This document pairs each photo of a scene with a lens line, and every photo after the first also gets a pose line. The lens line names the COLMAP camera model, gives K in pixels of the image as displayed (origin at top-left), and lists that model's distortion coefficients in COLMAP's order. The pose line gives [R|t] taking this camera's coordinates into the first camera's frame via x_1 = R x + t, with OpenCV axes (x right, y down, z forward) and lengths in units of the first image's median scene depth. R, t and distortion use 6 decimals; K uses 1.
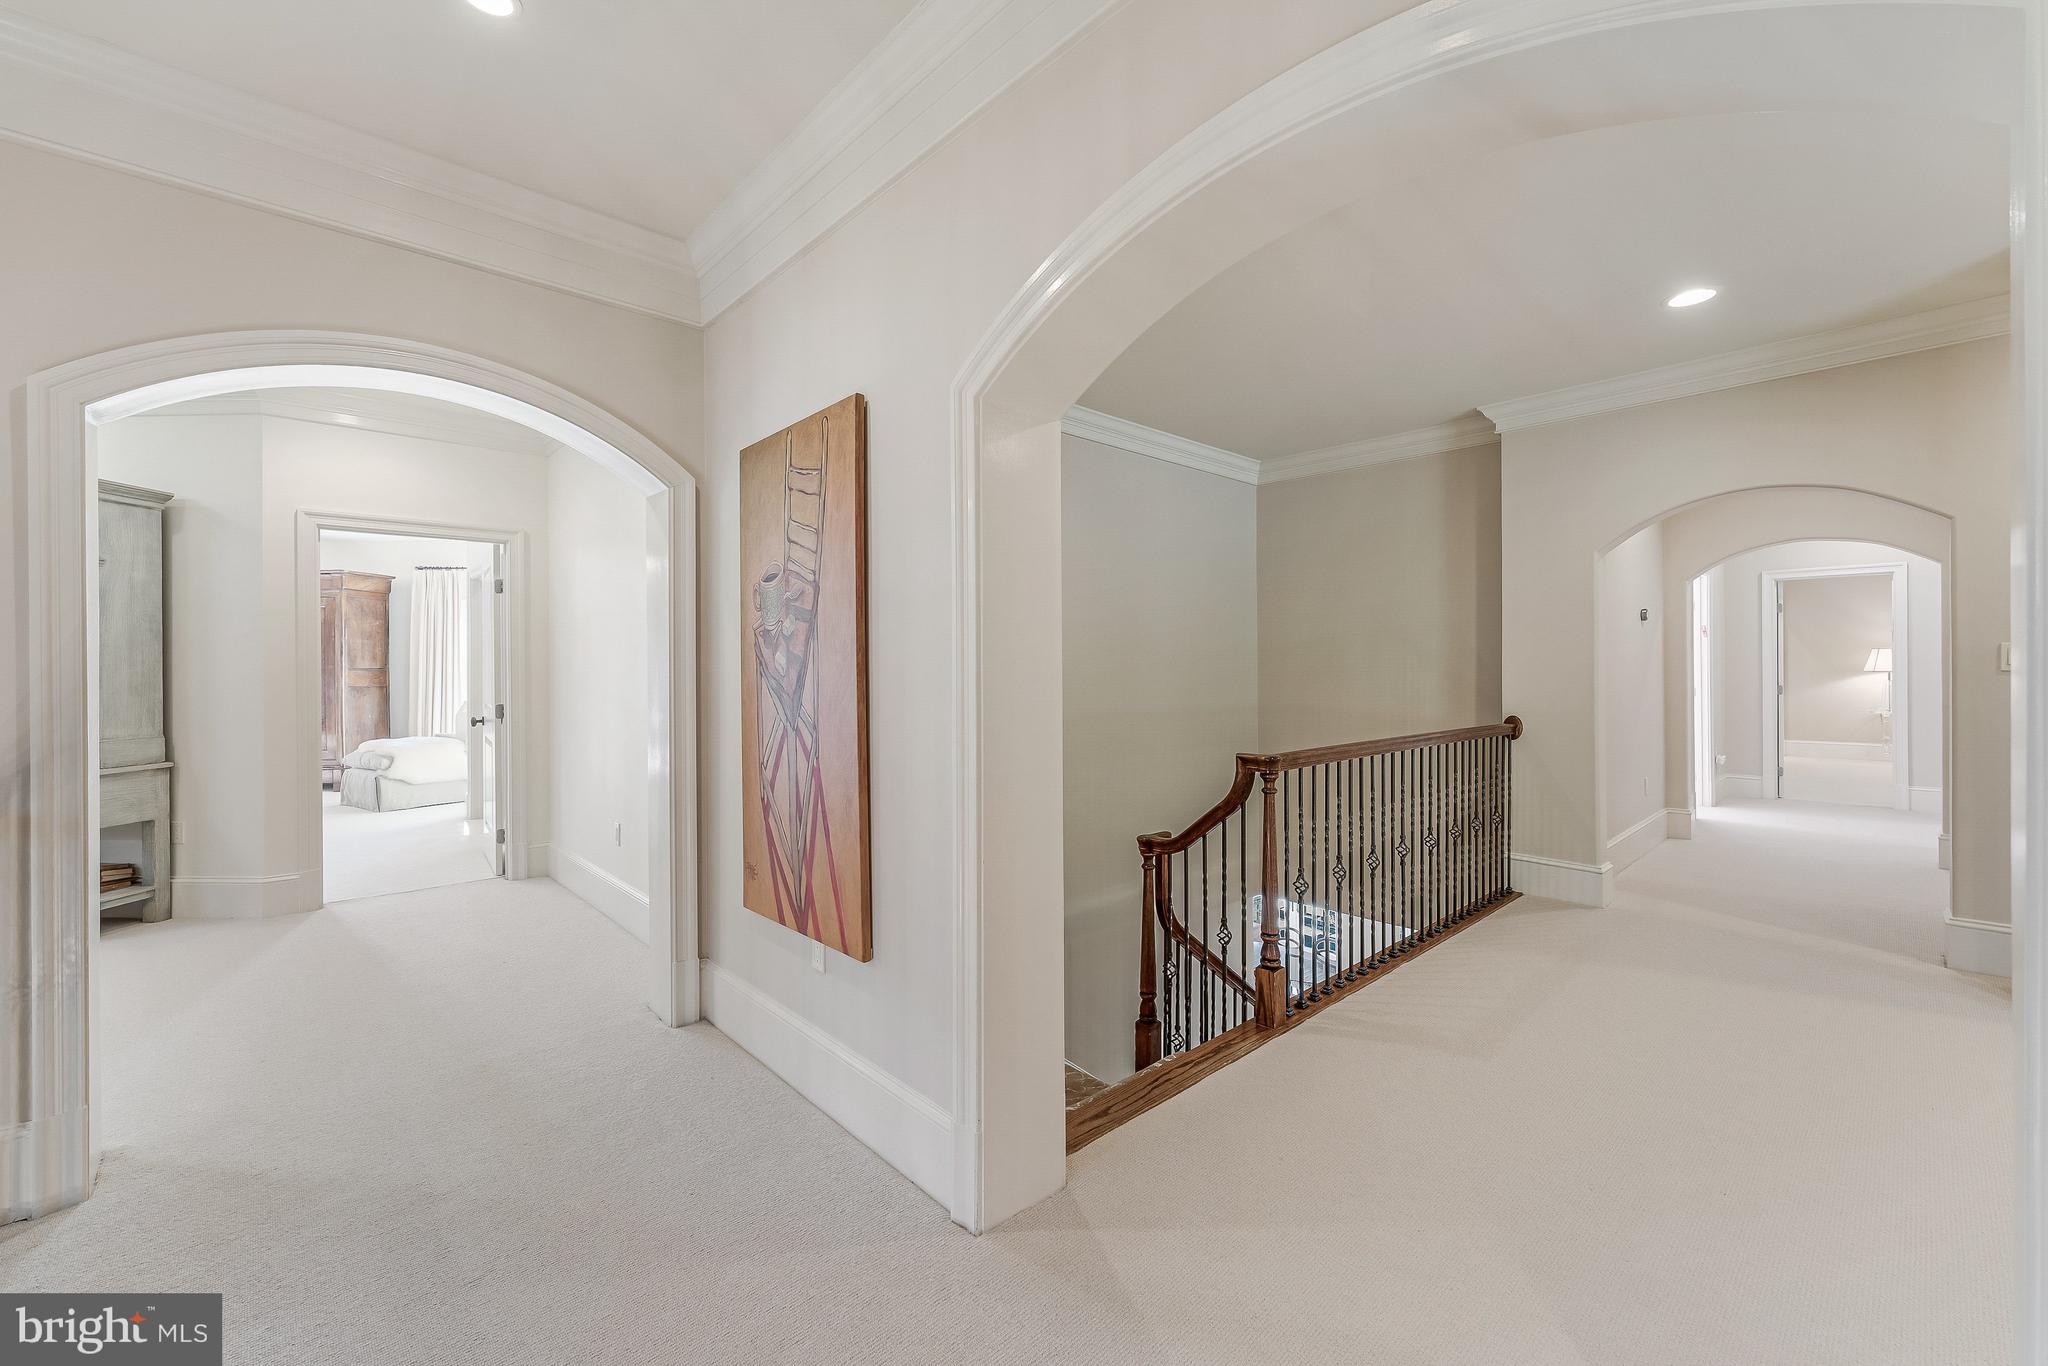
lens RADIAL K [[818.7, 0, 1034.5], [0, 818.7, 671.5], [0, 0, 1]] dist [0.000577, 0.000085]
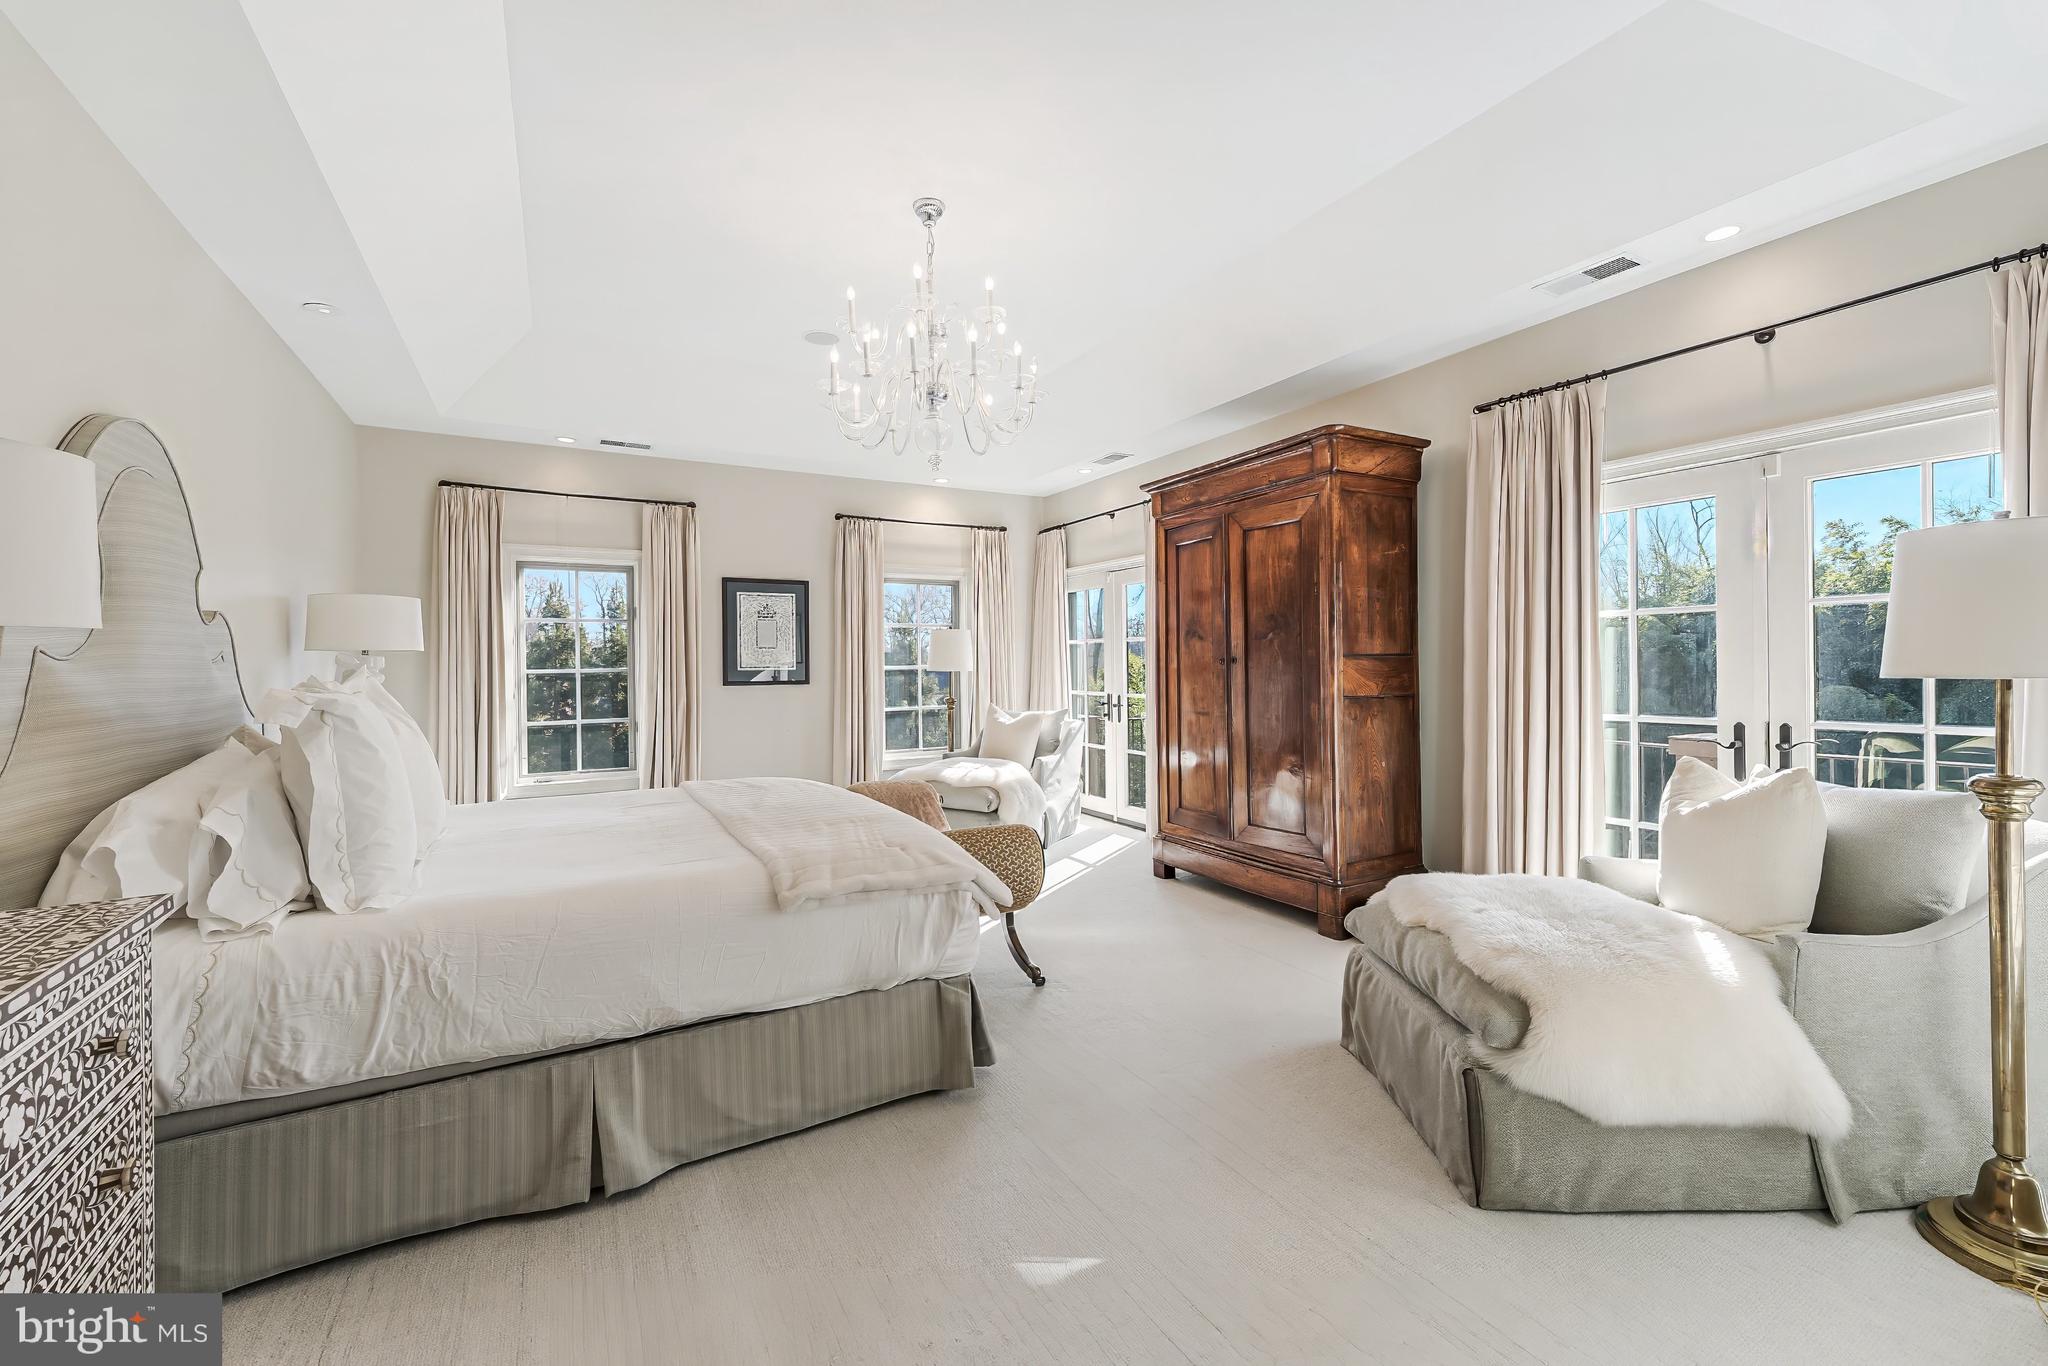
lens RADIAL K [[818.7, 0, 1034.5], [0, 818.7, 671.5], [0, 0, 1]] dist [0.000577, 0.000085]
pose [[0.521647, -0.001542, -0.853160, -0.541648], [0.008225, 0.999961, 0.003222, 0.002162], [0.853122, -0.008698, 0.521639, 0.620459]]
